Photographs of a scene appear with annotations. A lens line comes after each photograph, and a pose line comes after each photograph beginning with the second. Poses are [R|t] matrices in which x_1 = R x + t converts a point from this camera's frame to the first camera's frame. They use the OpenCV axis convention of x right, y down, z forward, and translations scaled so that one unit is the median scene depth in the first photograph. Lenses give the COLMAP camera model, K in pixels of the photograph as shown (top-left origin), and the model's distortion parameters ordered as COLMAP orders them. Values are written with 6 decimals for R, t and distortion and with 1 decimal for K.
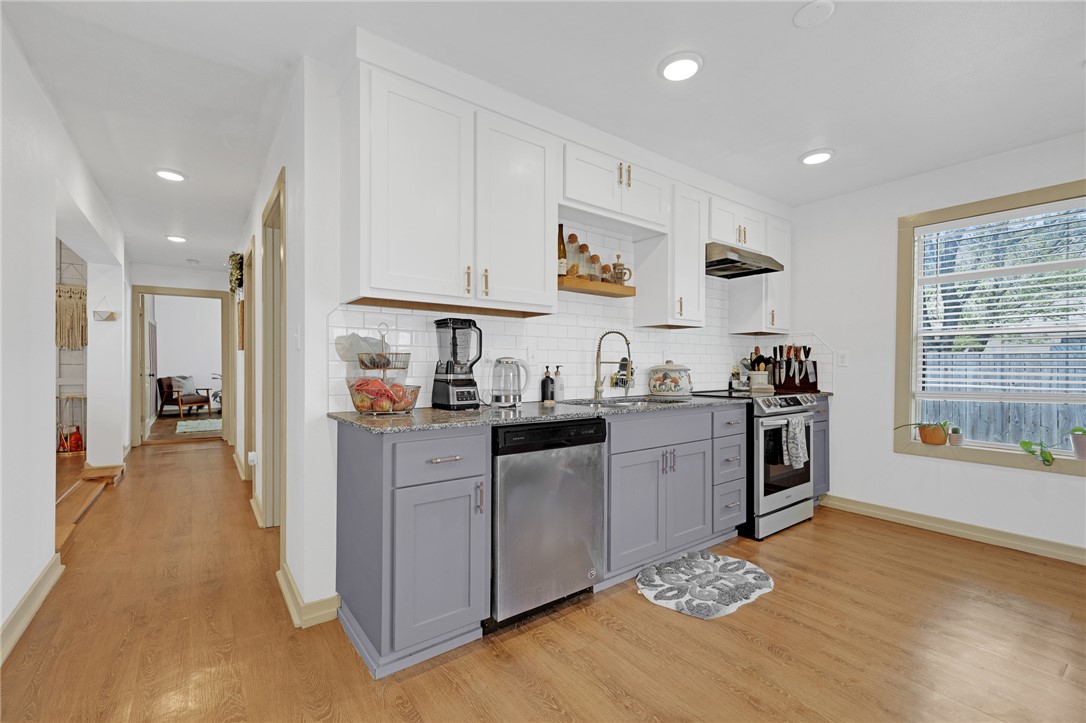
lens RADIAL K [[467.2, 0, 543.0], [0, 467.2, 361.5], [0, 0, 1]] dist [0.013566, -0.000139]
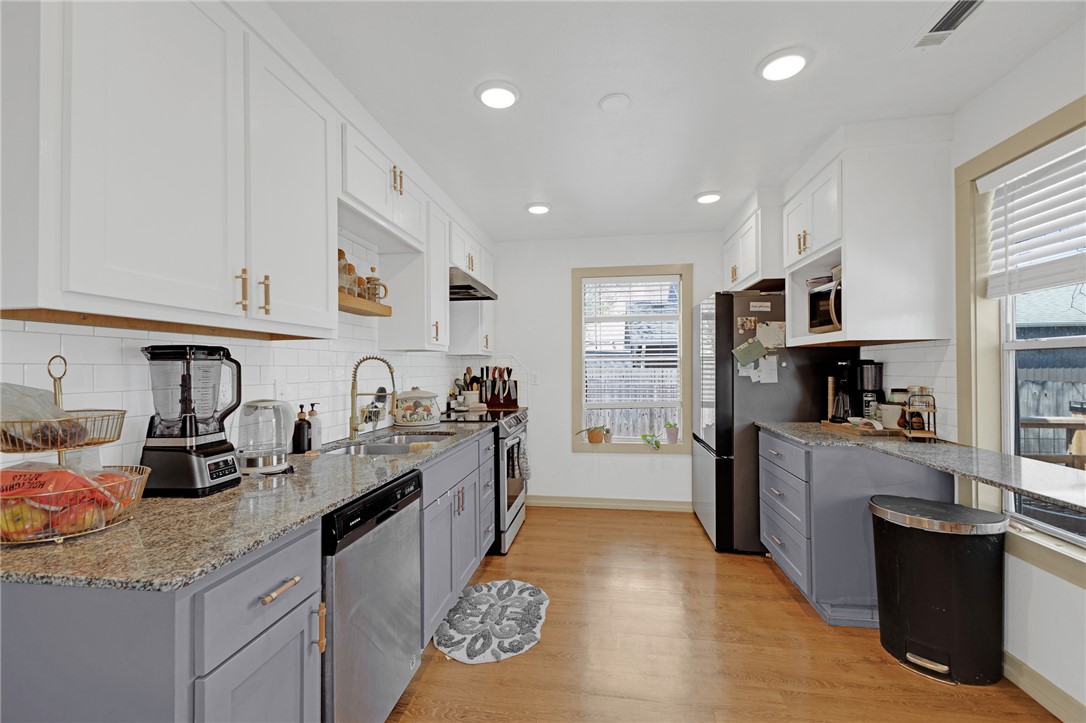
lens RADIAL K [[467.2, 0, 543.0], [0, 467.2, 361.5], [0, 0, 1]] dist [0.013566, -0.000139]
pose [[0.714364, 0.002459, 0.699770, -0.236830], [0.005974, 0.999936, -0.009612, -0.049650], [-0.699749, 0.011047, 0.714304, 0.186470]]
